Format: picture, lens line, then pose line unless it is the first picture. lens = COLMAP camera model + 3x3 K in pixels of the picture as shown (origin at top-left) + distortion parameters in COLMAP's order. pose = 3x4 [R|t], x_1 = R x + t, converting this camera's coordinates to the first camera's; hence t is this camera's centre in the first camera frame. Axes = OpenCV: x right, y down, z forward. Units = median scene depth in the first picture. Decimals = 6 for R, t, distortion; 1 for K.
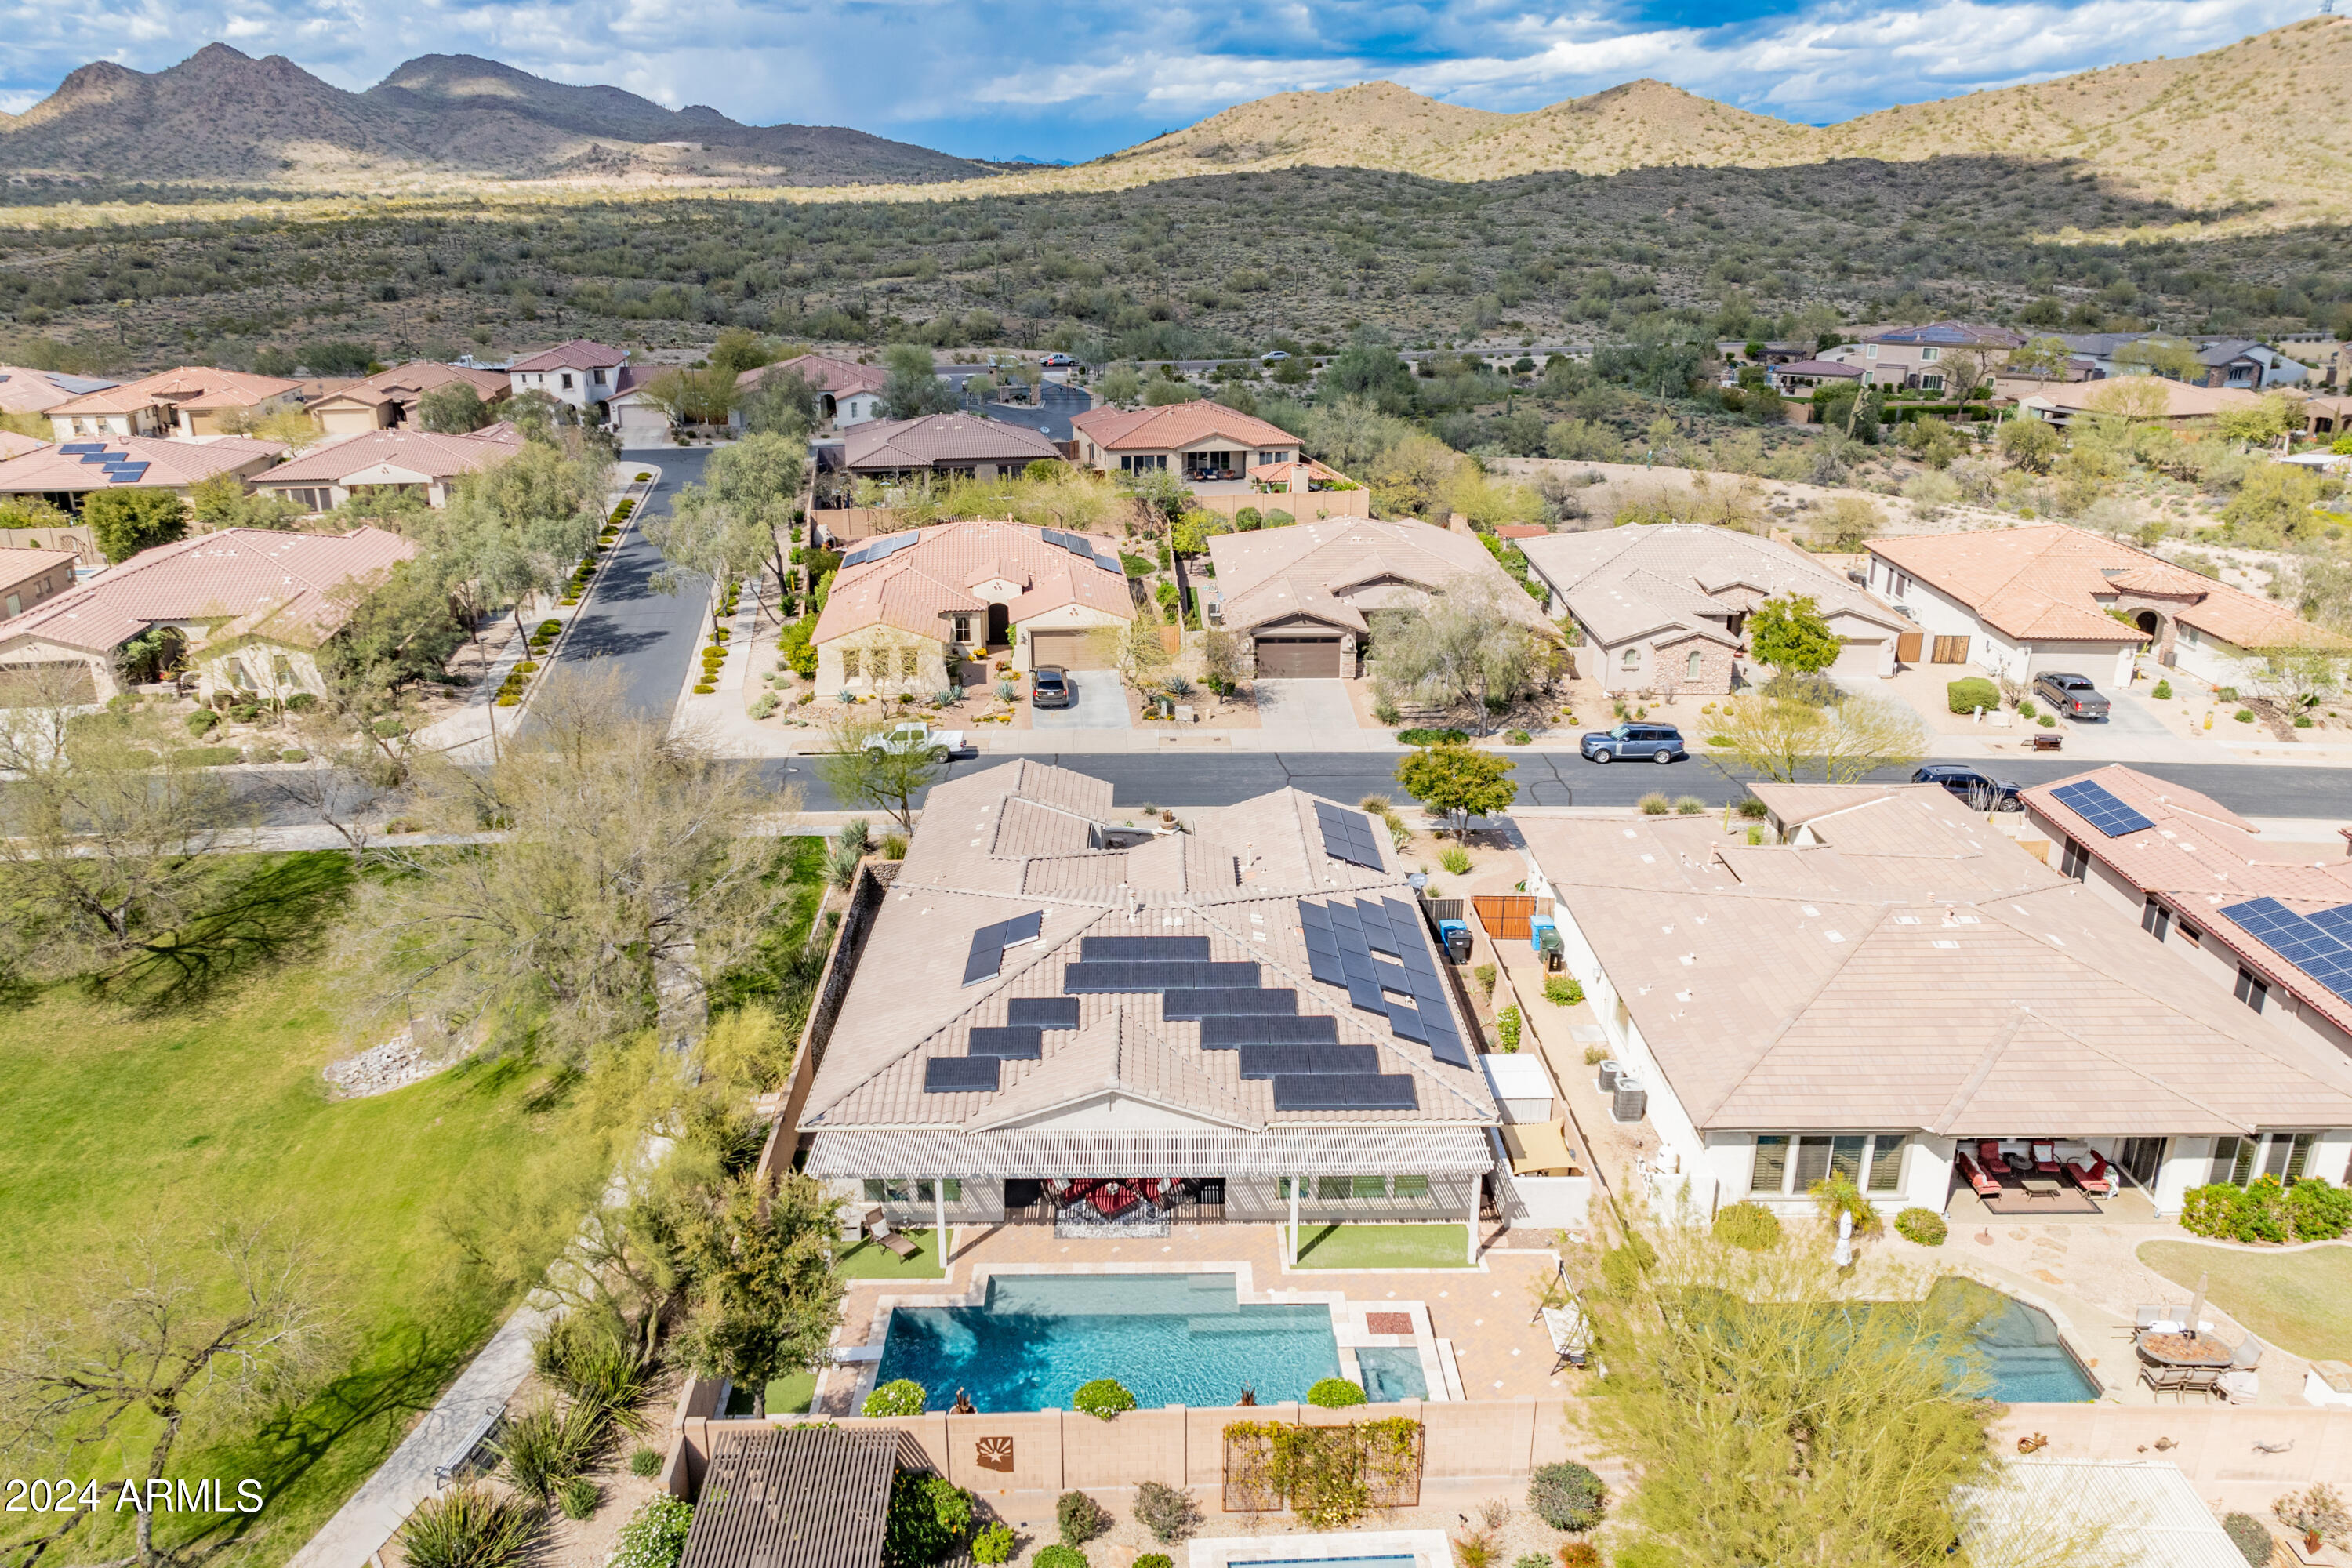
lens RADIAL K [[1637.9, 0, 1181.2], [0, 1637.9, 781.5], [0, 0, 1]] dist [-0.002531, -0.000619]
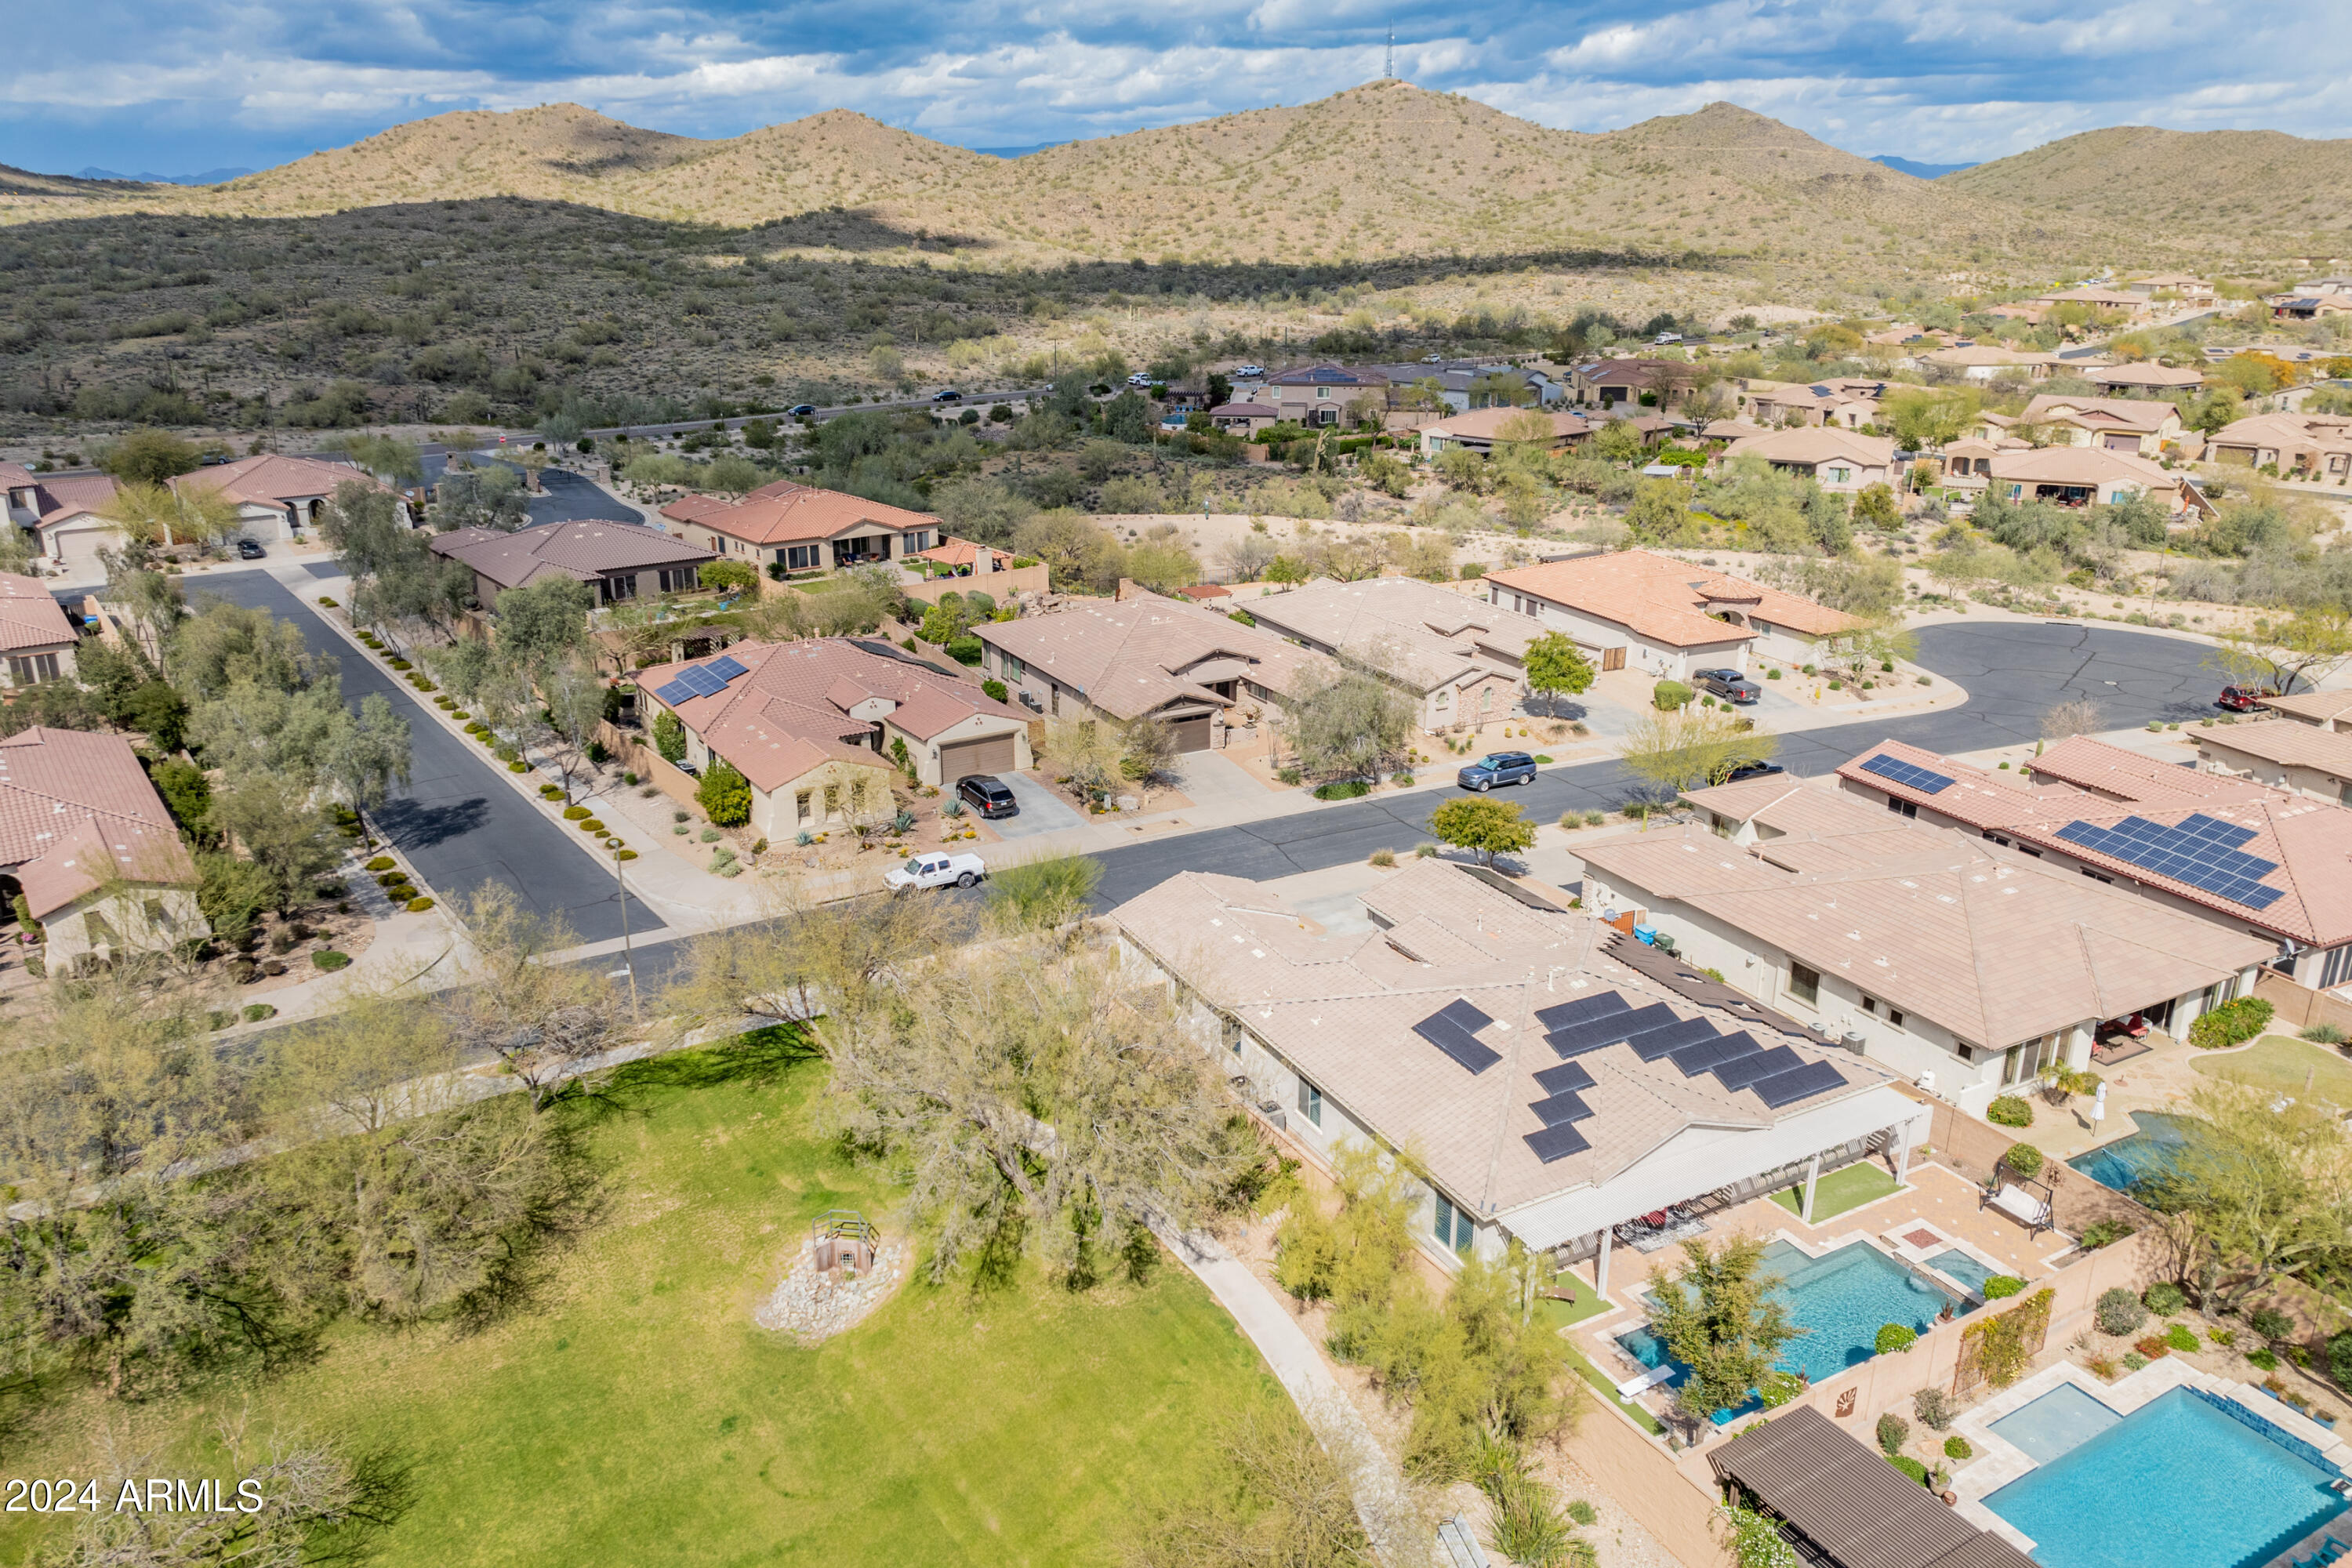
lens RADIAL K [[1637.9, 0, 1181.2], [0, 1637.9, 781.5], [0, 0, 1]] dist [-0.002531, -0.000619]
pose [[0.888040, -0.147046, 0.435618, -0.783287], [0.151213, 0.988177, 0.025308, -0.139954], [-0.434189, 0.043397, 0.899776, 0.028114]]
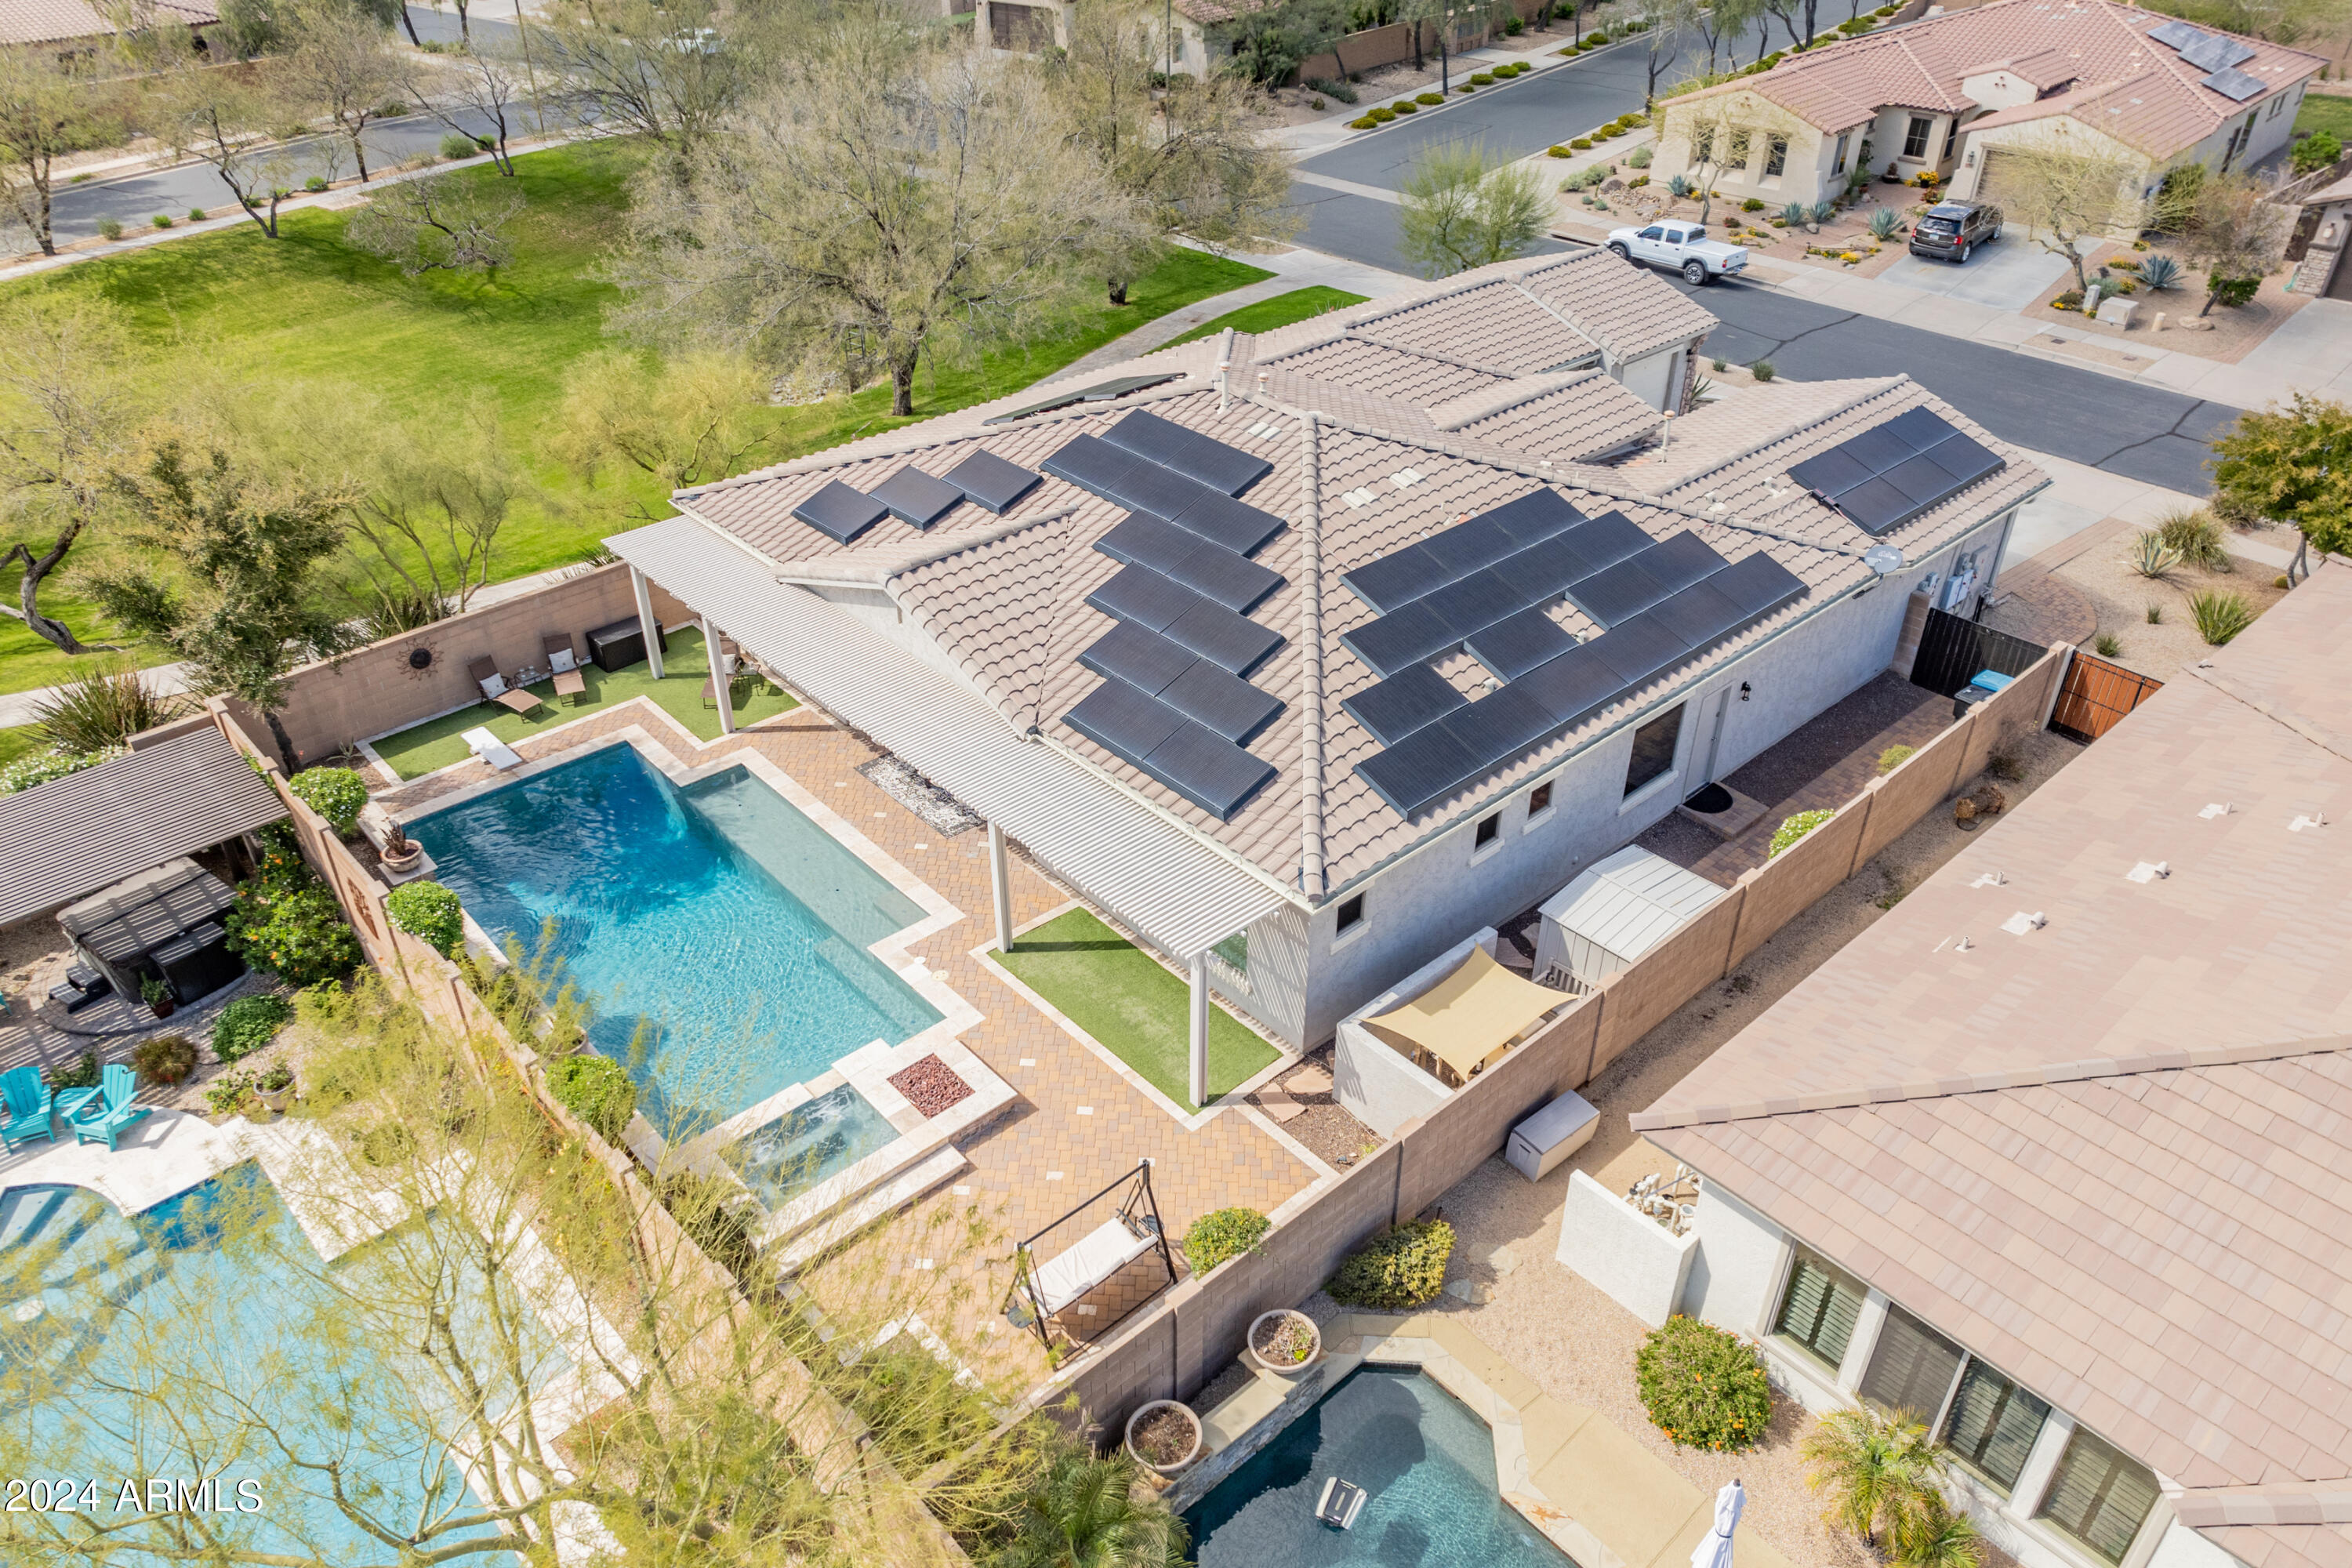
lens RADIAL K [[1631.4, 0, 1185.5], [0, 1631.4, 784.9], [0, 0, 1]] dist [-0.003557, 0.000673]
pose [[0.657590, 0.416055, -0.628072, 0.421490], [-0.254681, 0.907361, 0.334415, 0.008710], [0.709023, -0.059950, 0.702632, 0.544639]]
